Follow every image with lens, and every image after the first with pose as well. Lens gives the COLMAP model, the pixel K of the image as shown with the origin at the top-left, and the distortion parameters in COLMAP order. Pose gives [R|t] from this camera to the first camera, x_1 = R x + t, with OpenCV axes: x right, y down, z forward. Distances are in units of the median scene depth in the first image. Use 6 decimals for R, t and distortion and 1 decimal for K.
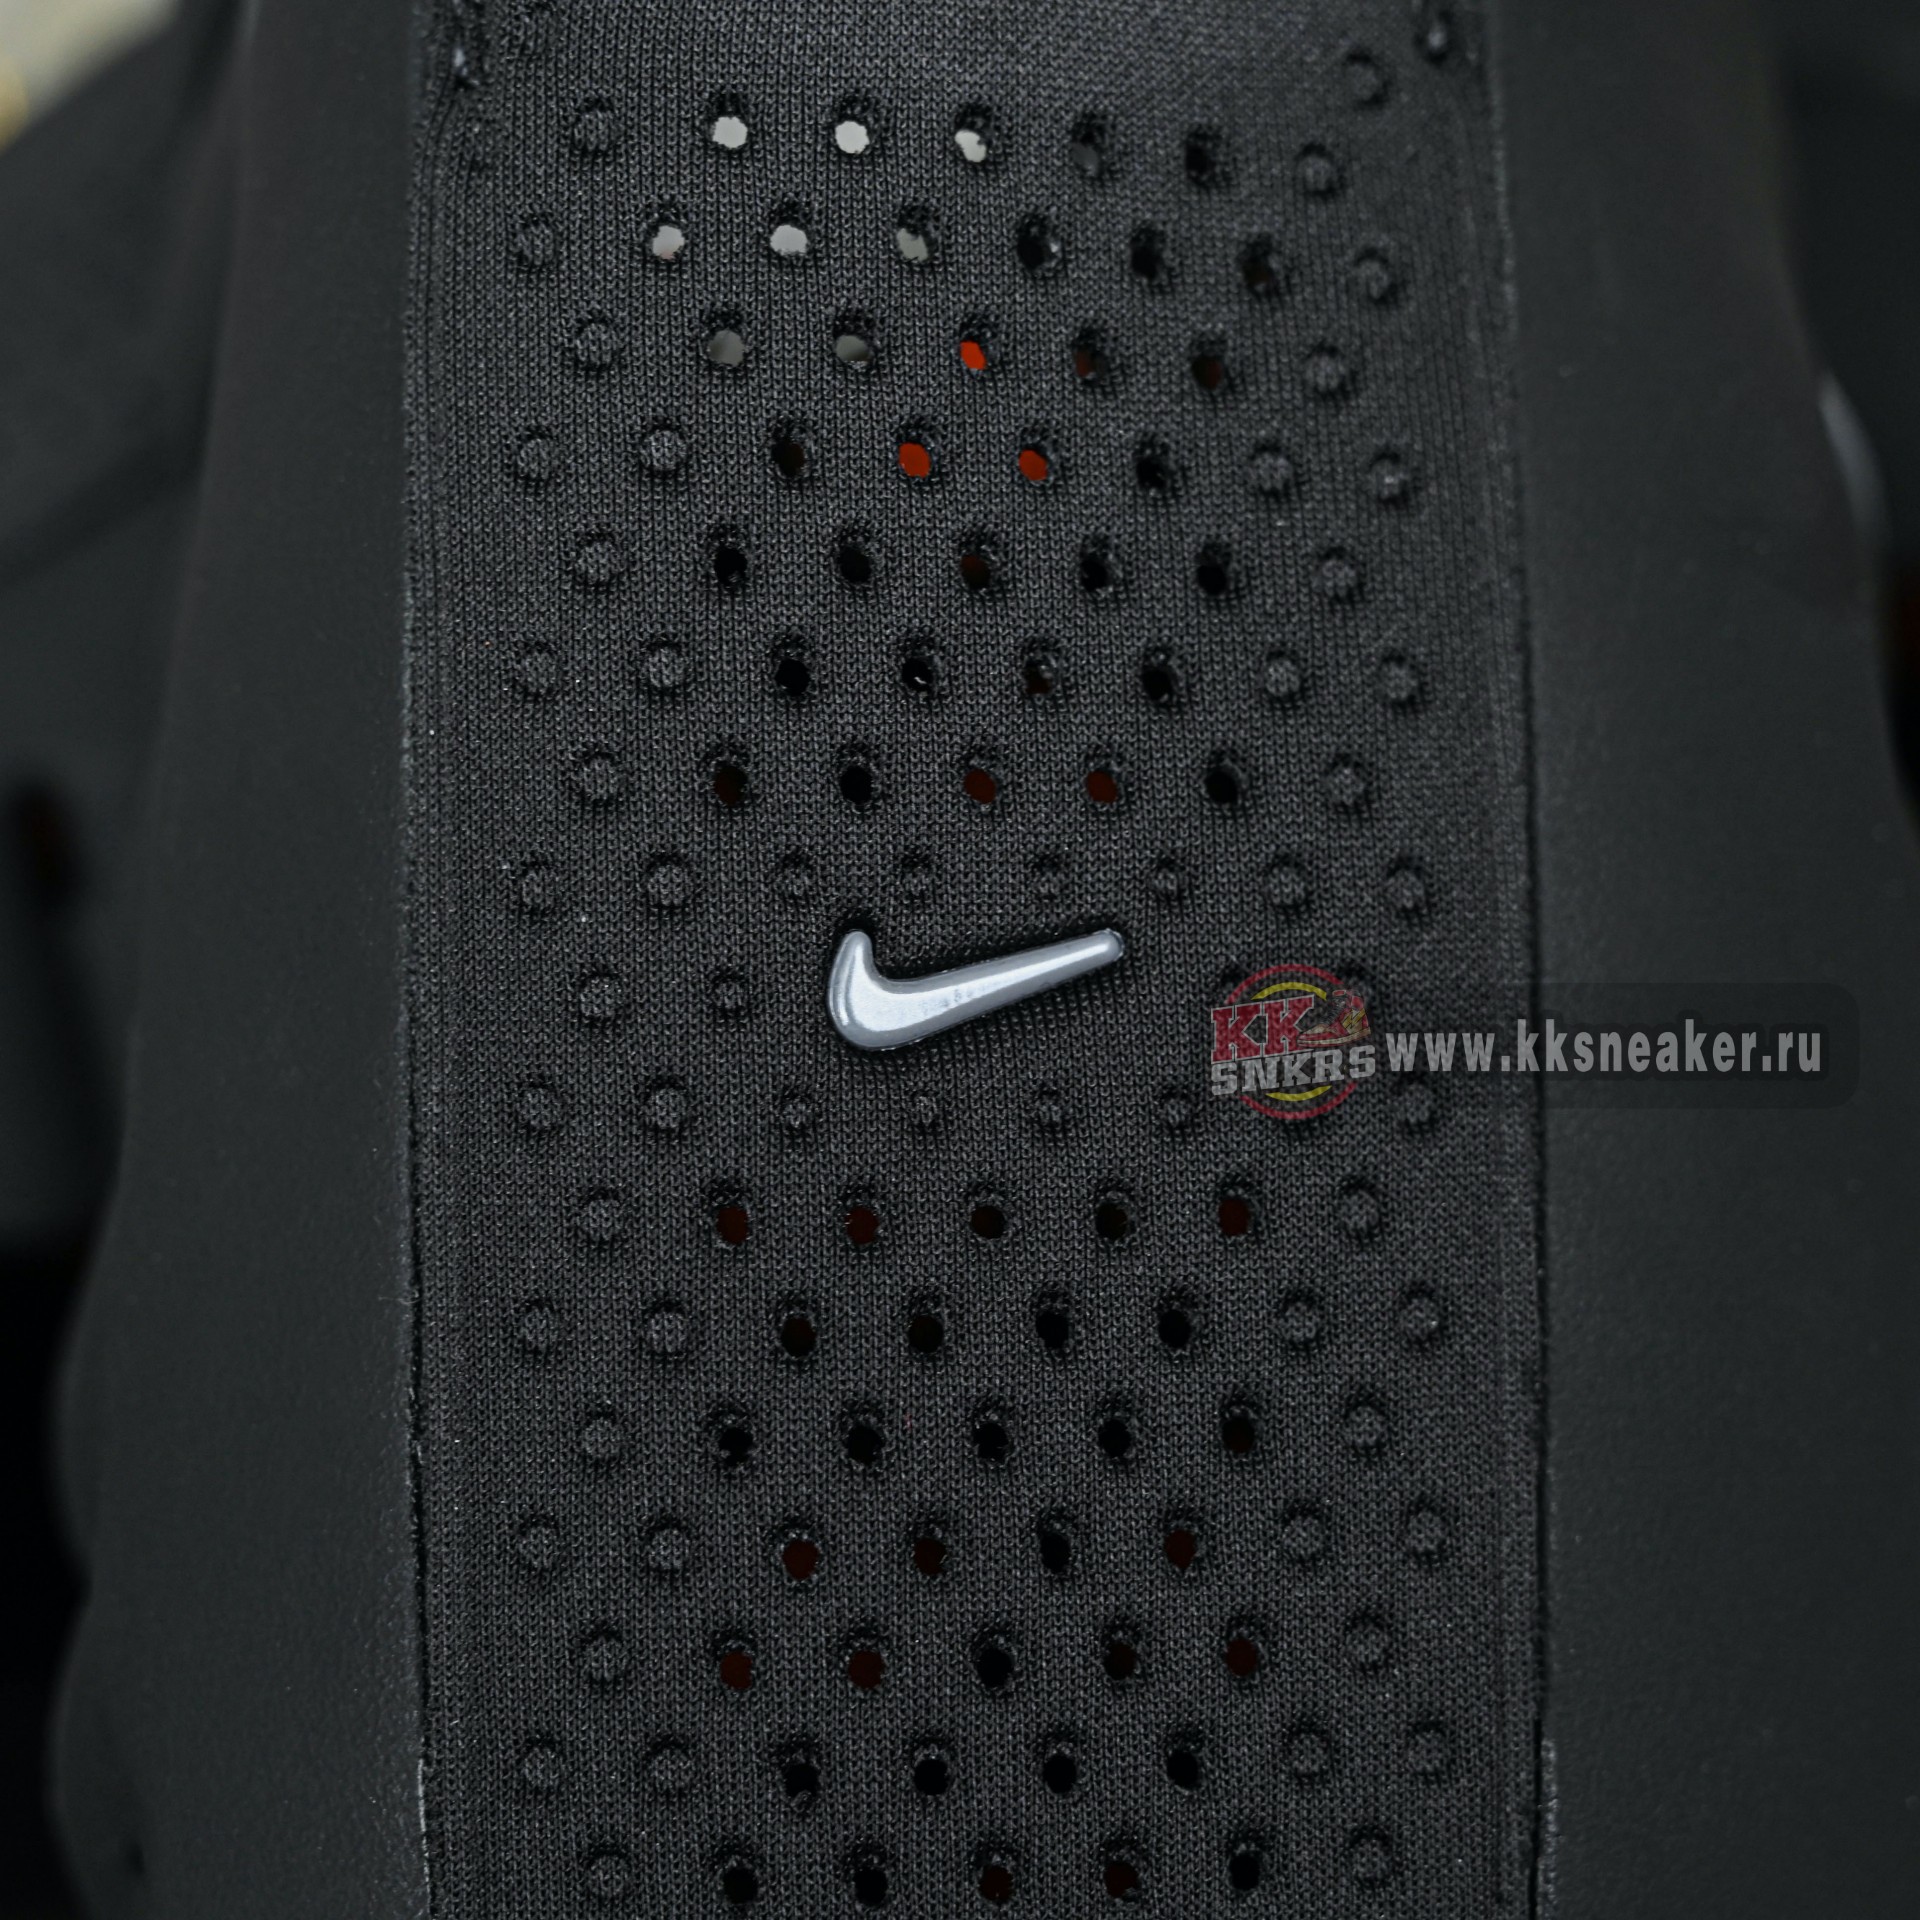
lens RADIAL K [[4489.1, 0, 968.1], [0, 4489.1, 969.5], [0, 0, 1]] dist [-0.031852, 0.000000]
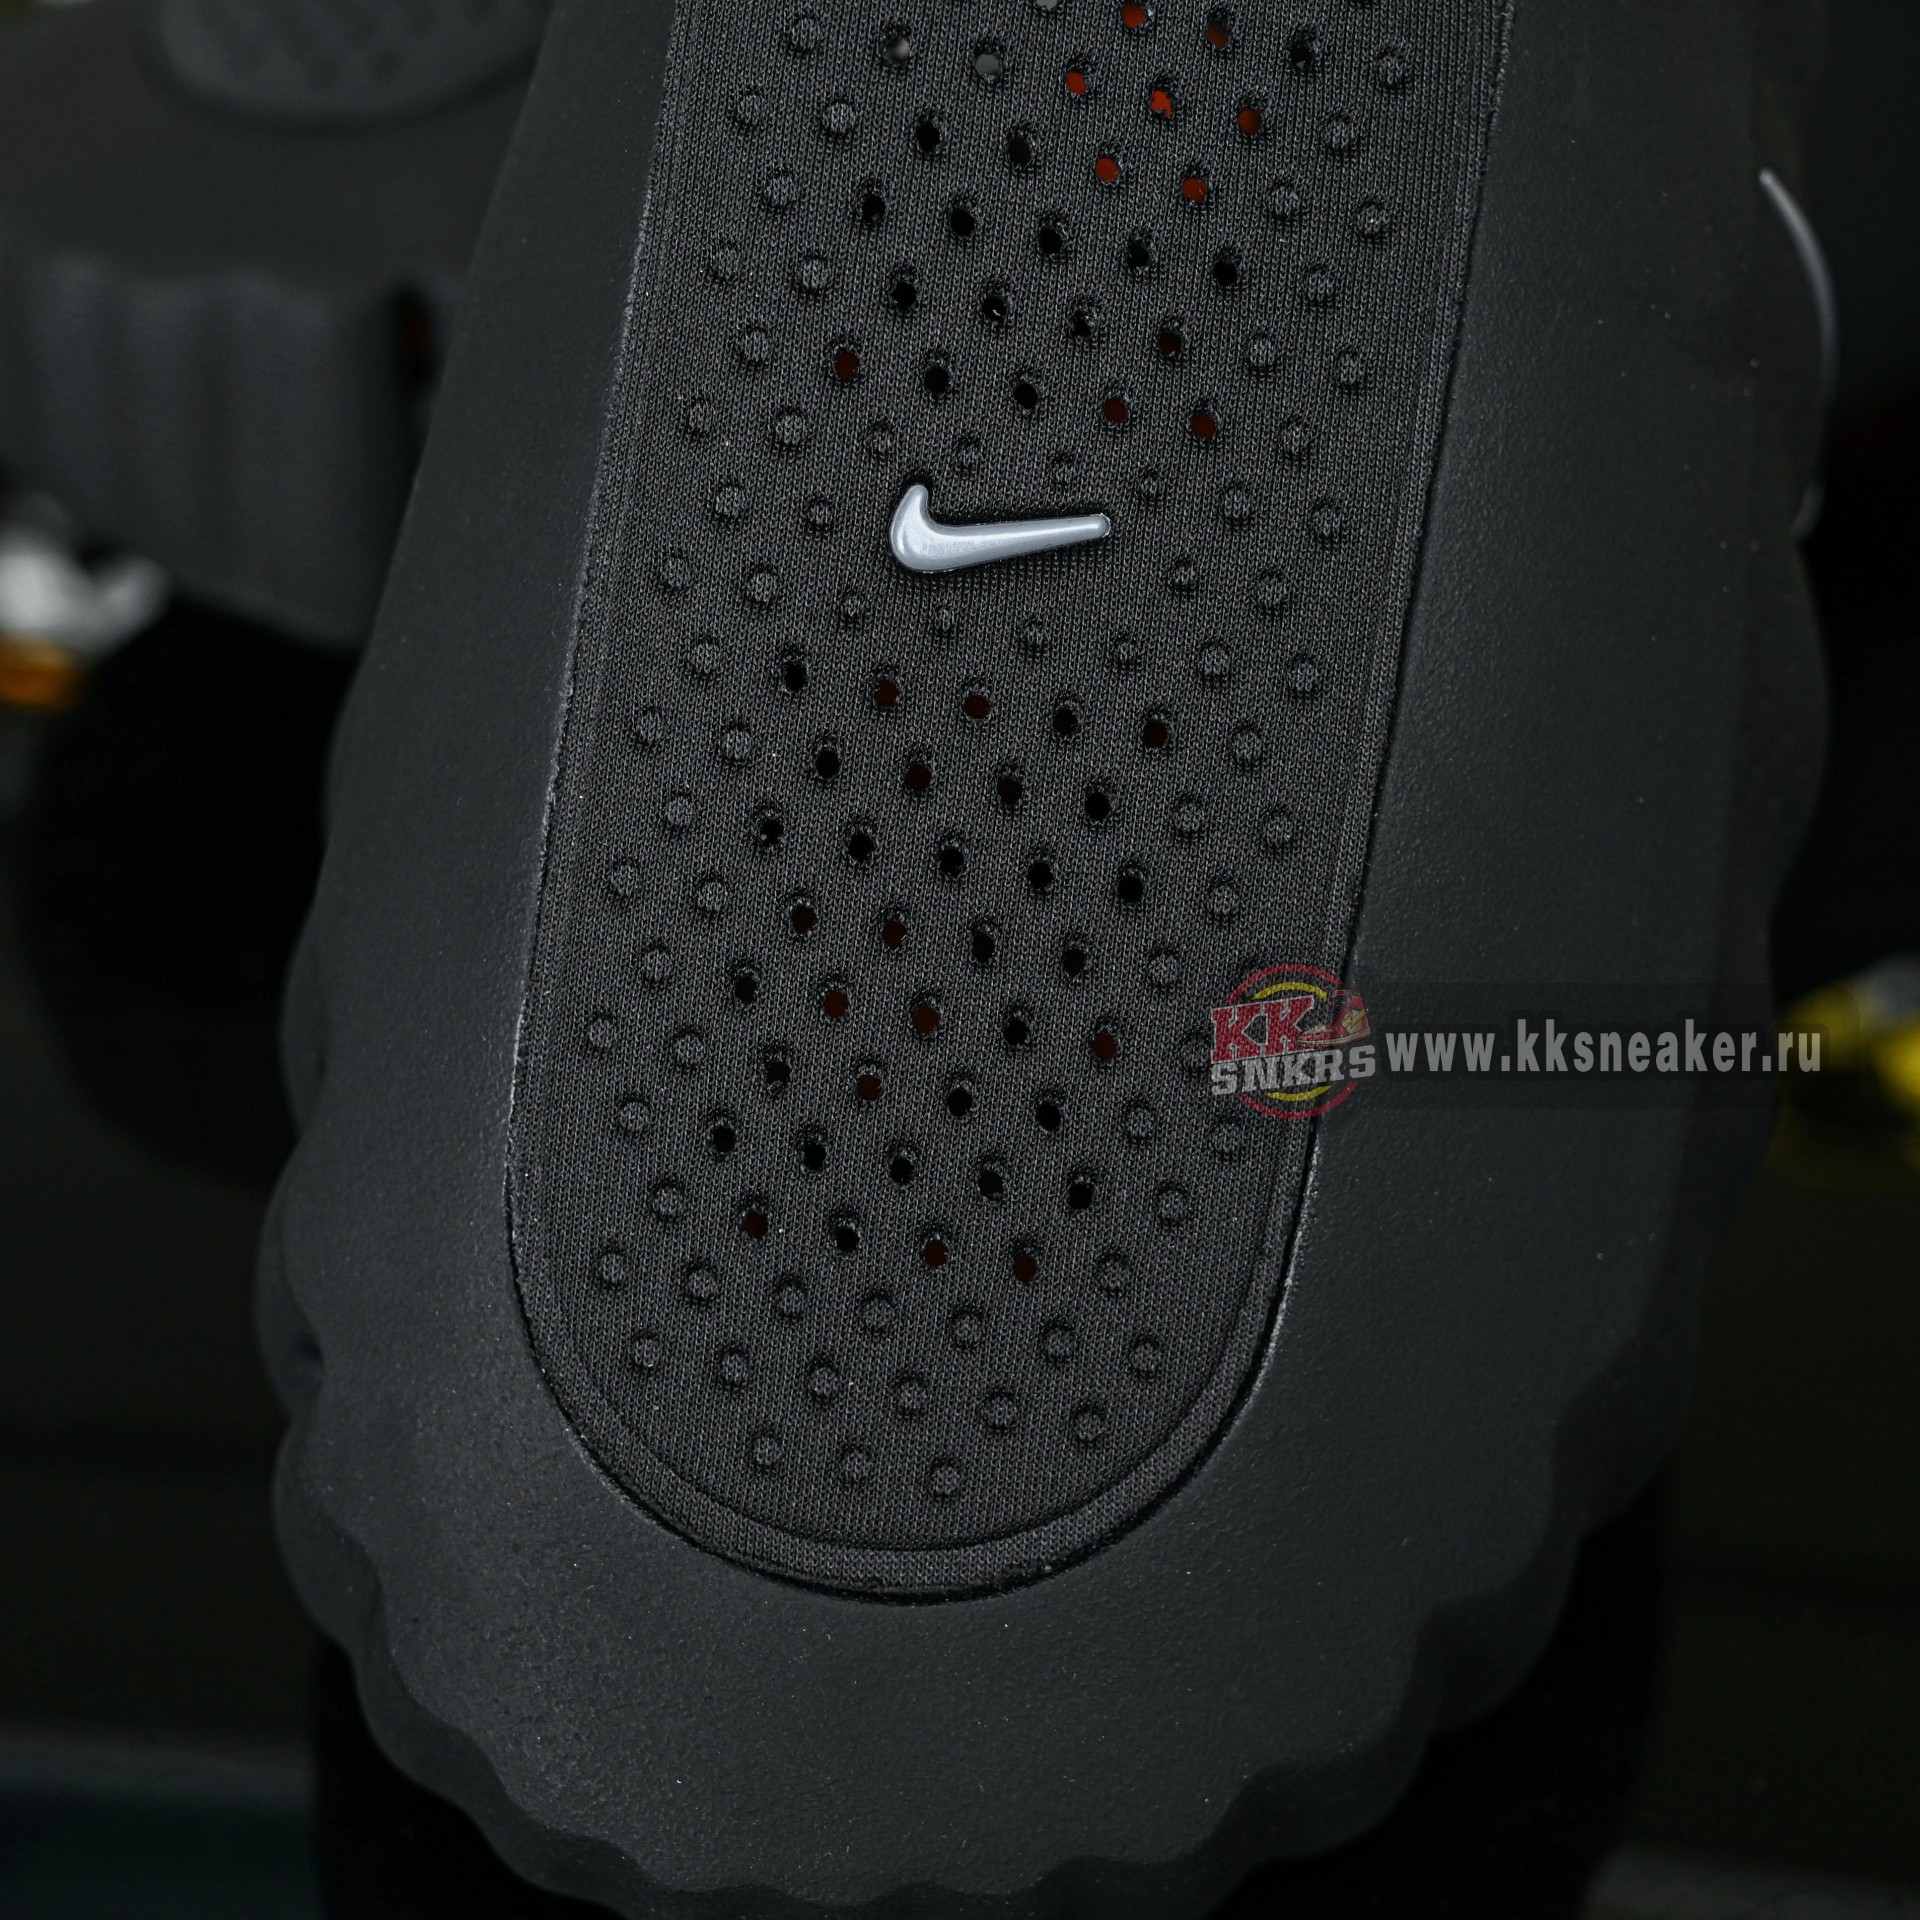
lens RADIAL K [[4489.1, 0, 952.2], [0, 4489.1, 953.7], [0, 0, 1]] dist [-0.031852, 0.000000]
pose [[0.980016, 0.174056, -0.096302, 0.144273], [-0.165354, 0.981932, 0.092014, 0.004490], [0.110578, -0.074252, 0.991090, -0.387228]]
